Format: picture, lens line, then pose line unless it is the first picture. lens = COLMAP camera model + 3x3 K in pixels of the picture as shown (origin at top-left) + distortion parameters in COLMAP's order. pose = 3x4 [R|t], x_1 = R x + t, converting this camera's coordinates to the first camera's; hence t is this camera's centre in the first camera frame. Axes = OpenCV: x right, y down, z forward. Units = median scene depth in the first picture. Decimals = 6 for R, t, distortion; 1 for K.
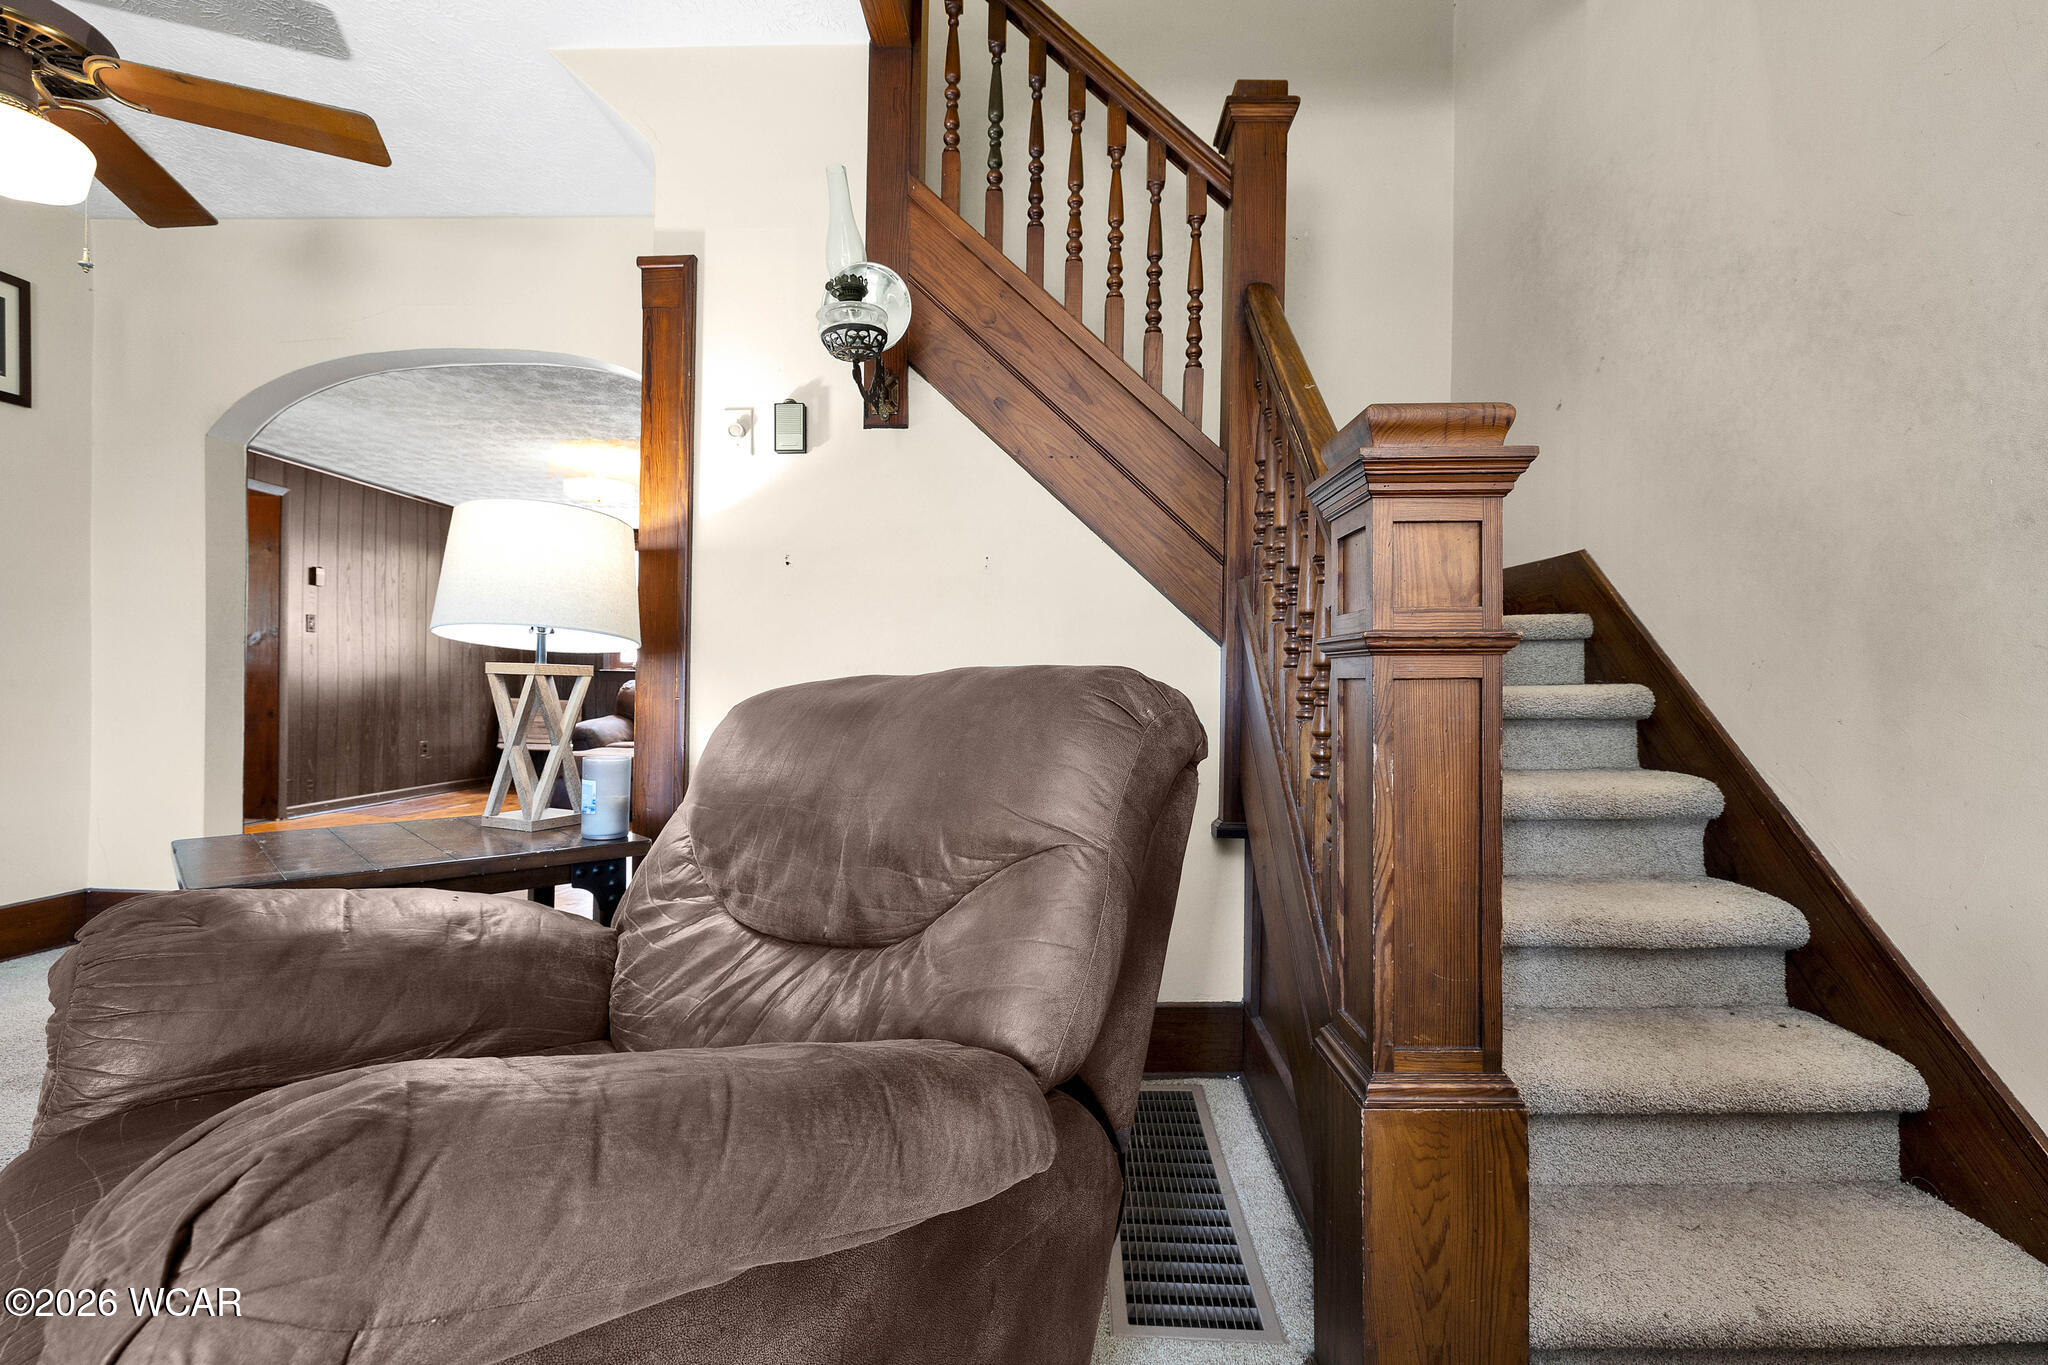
lens RADIAL K [[871.2, 0, 1035.5], [0, 871.2, 708.3], [0, 0, 1]] dist [-0.000171, 0.000098]
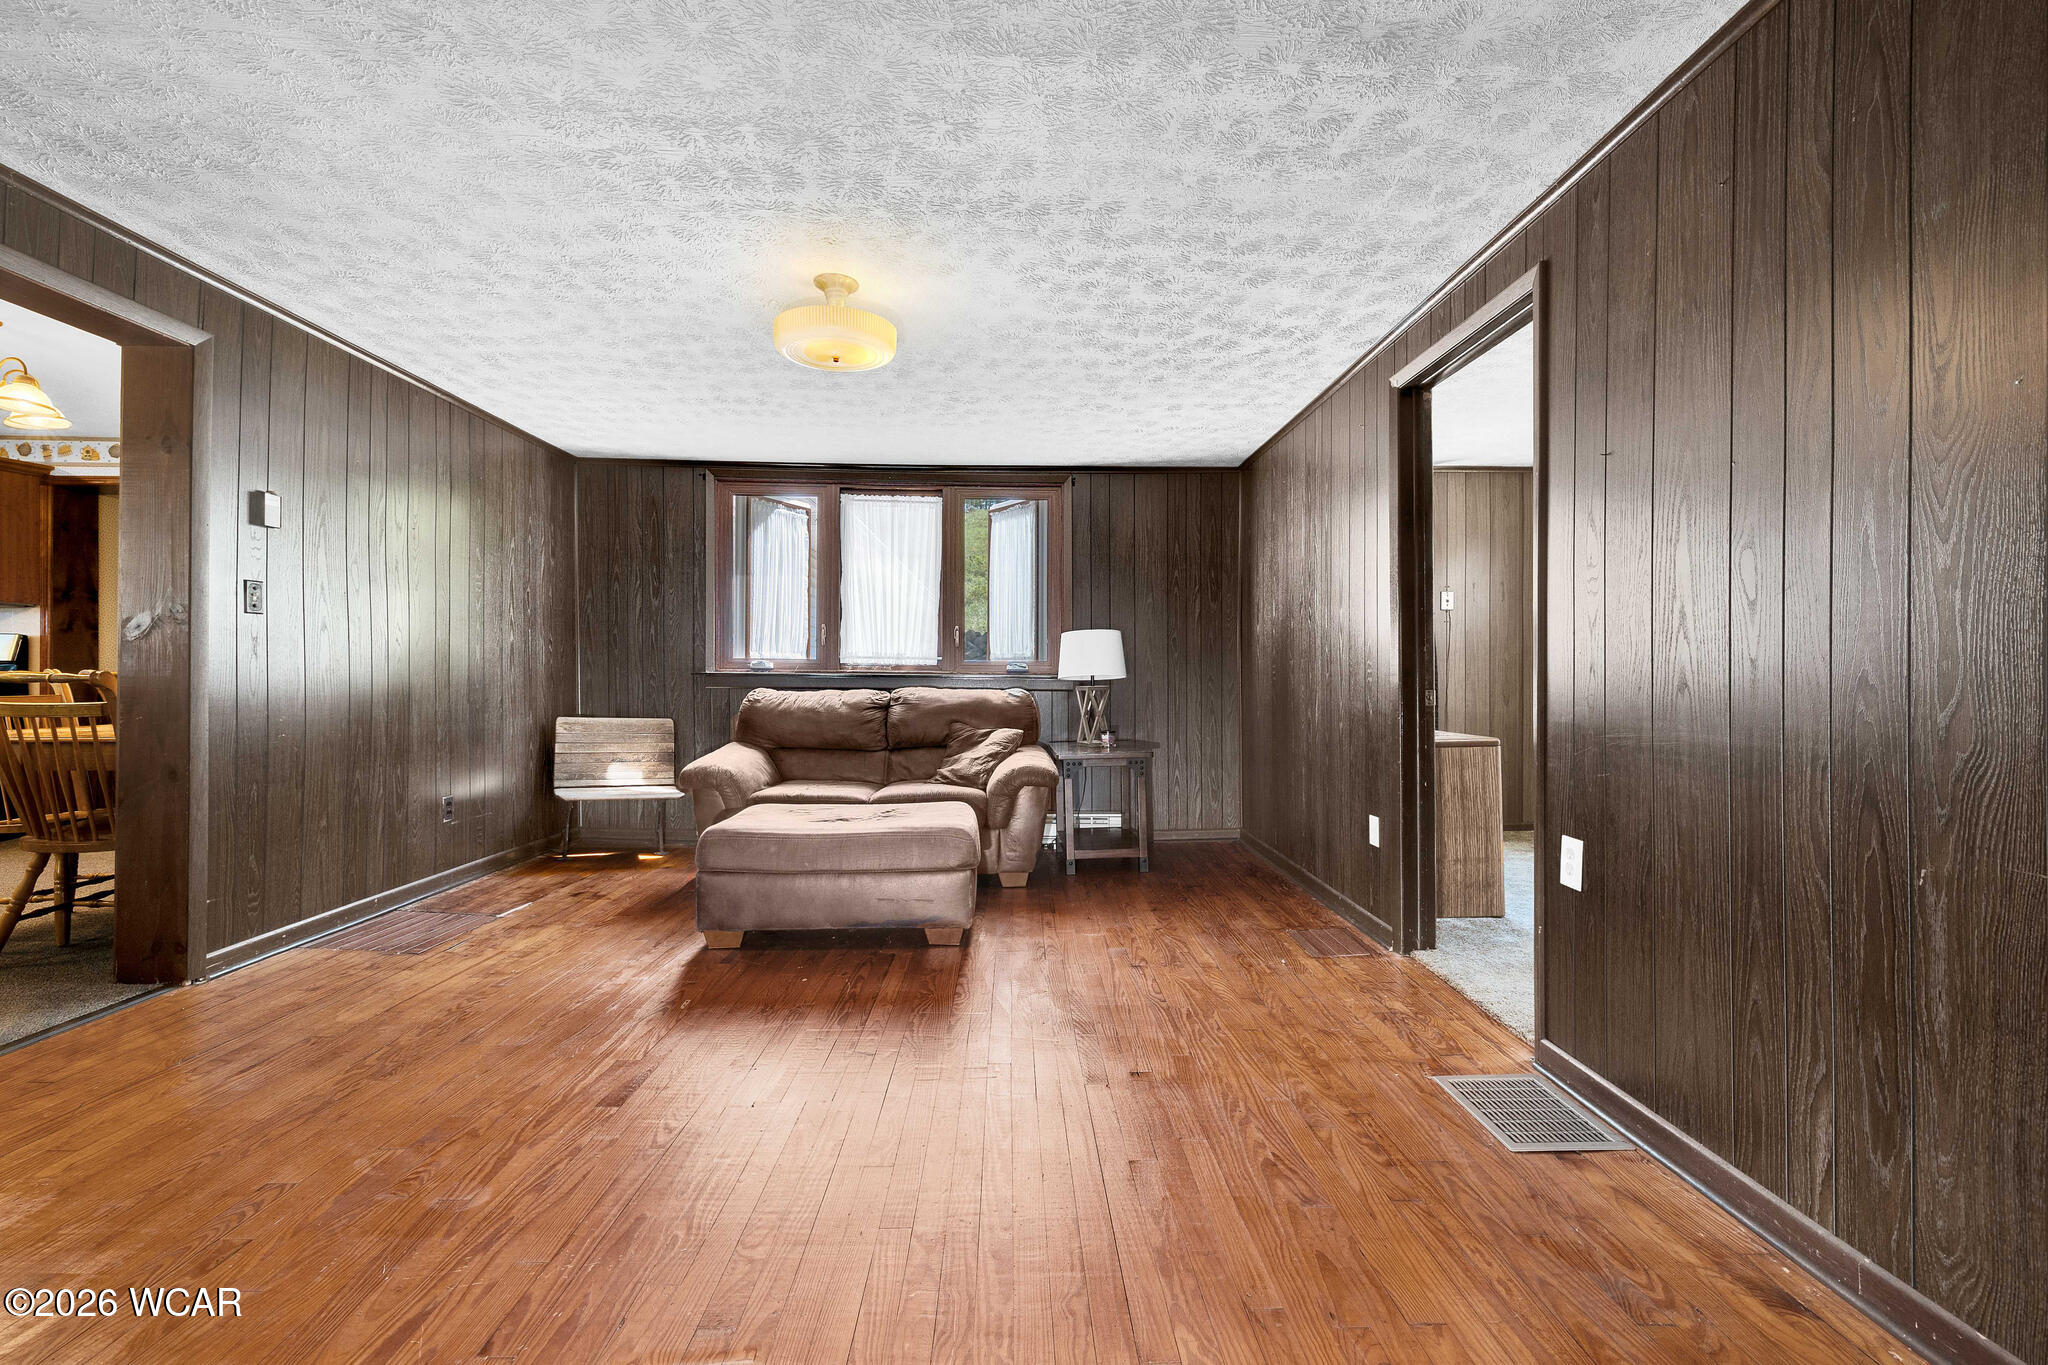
lens RADIAL K [[842.5, 0, 1031.9], [0, 842.5, 686.3], [0, 0, 1]] dist [-0.000263, -0.000025]
pose [[0.997872, -0.010695, 0.064316, -1.056714], [0.011314, 0.999893, -0.009257, -0.088936], [-0.064211, 0.009965, 0.997887, 1.234052]]
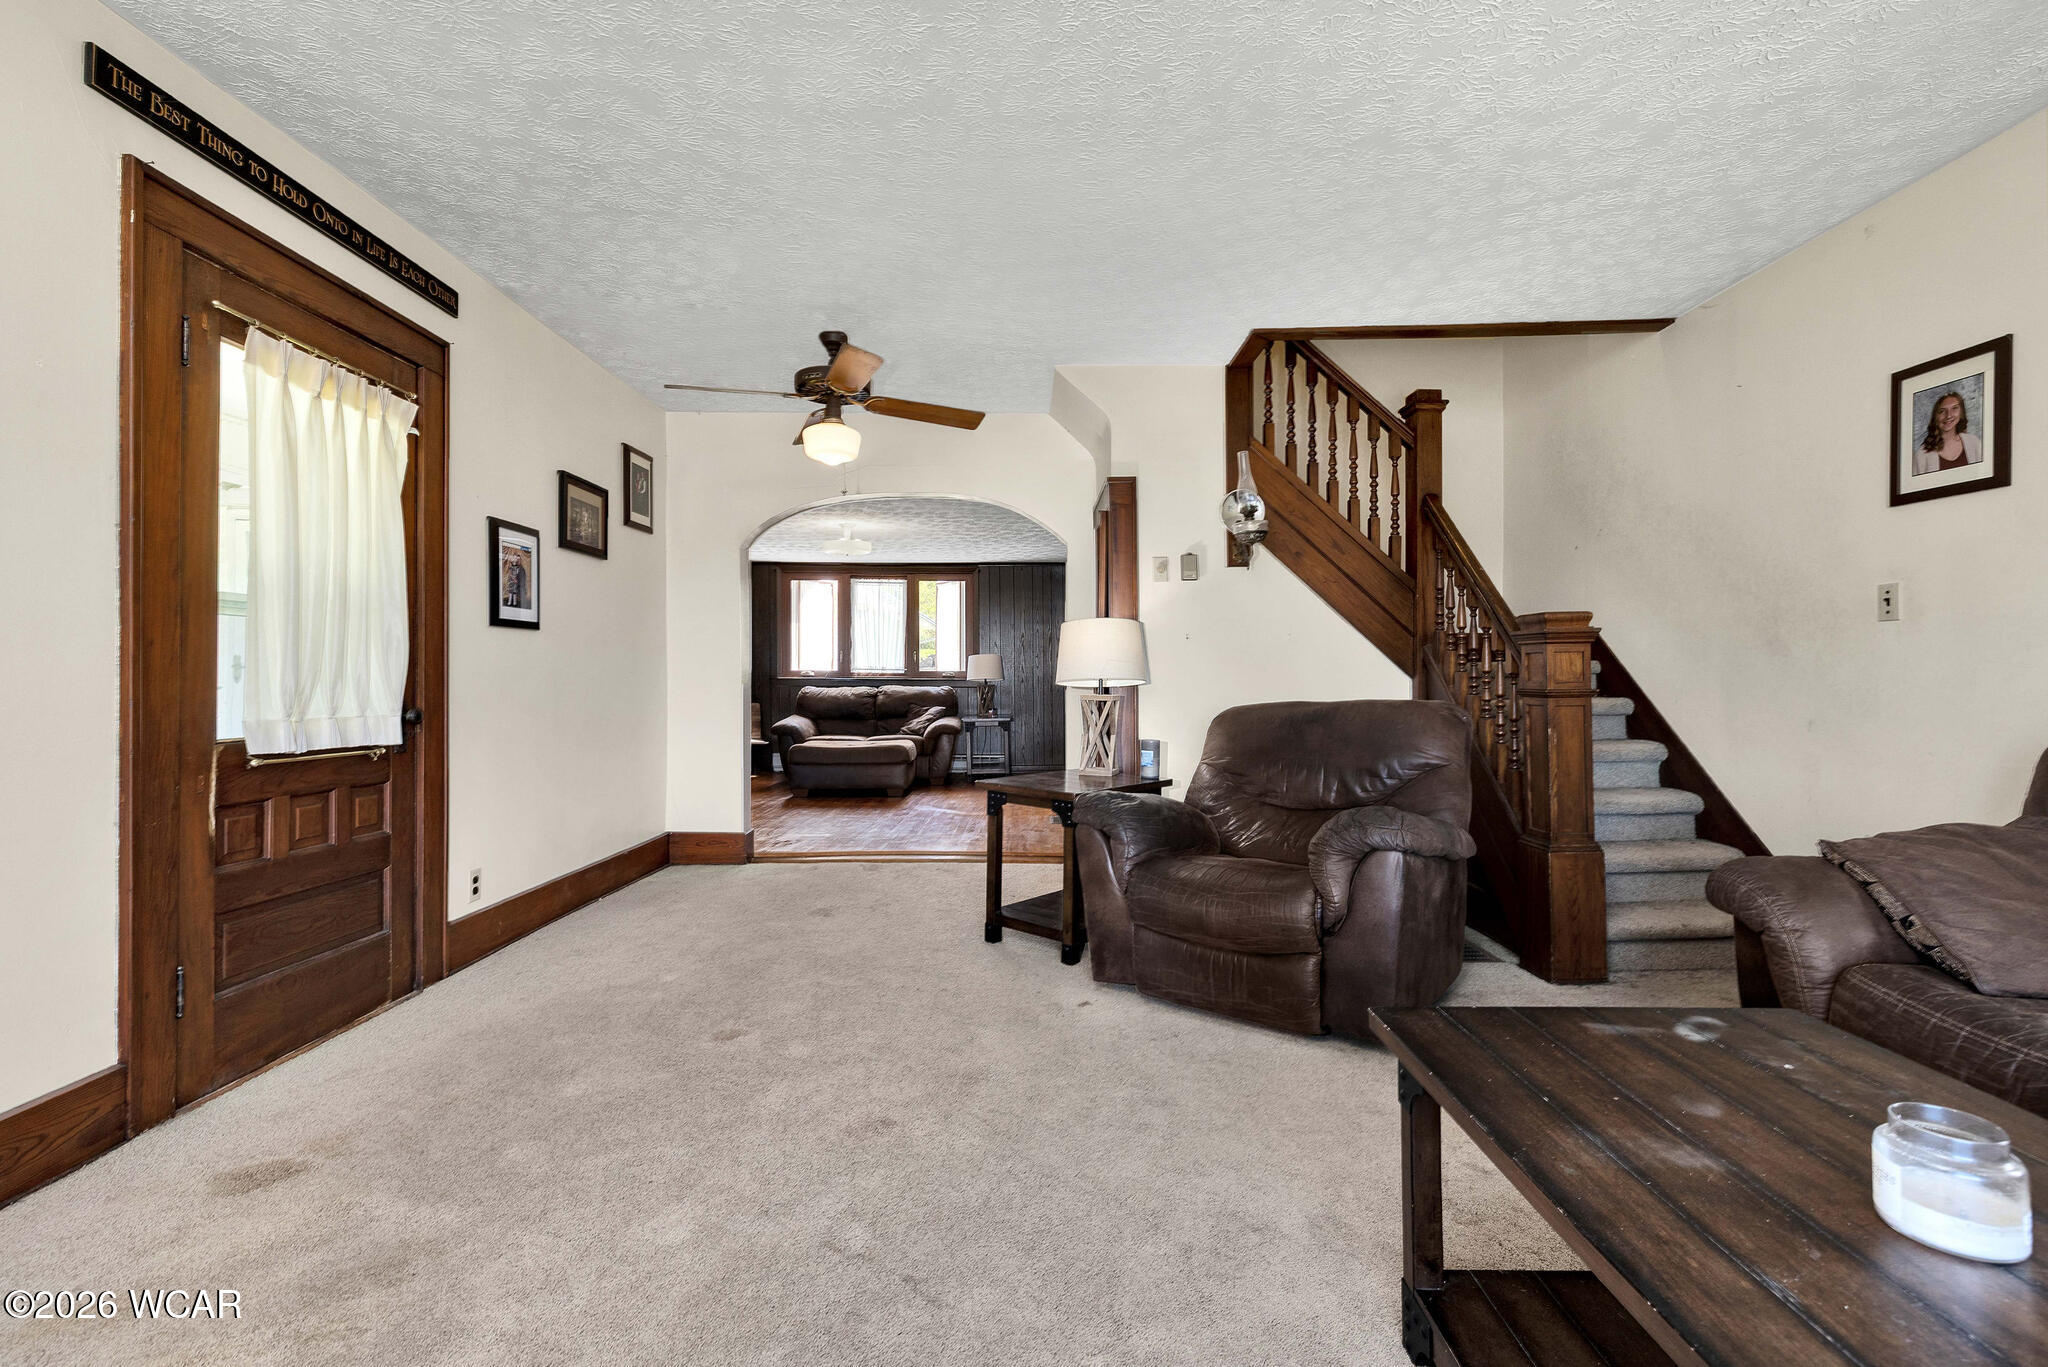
lens RADIAL K [[879.0, 0, 1031.9], [0, 879.0, 684.8], [0, 0, 1]] dist [0.000426, -0.000035]
pose [[0.999120, -0.011961, 0.040206, -0.695852], [0.012547, 0.999818, -0.014349, -0.040504], [-0.040027, 0.014841, 0.999088, -0.893922]]
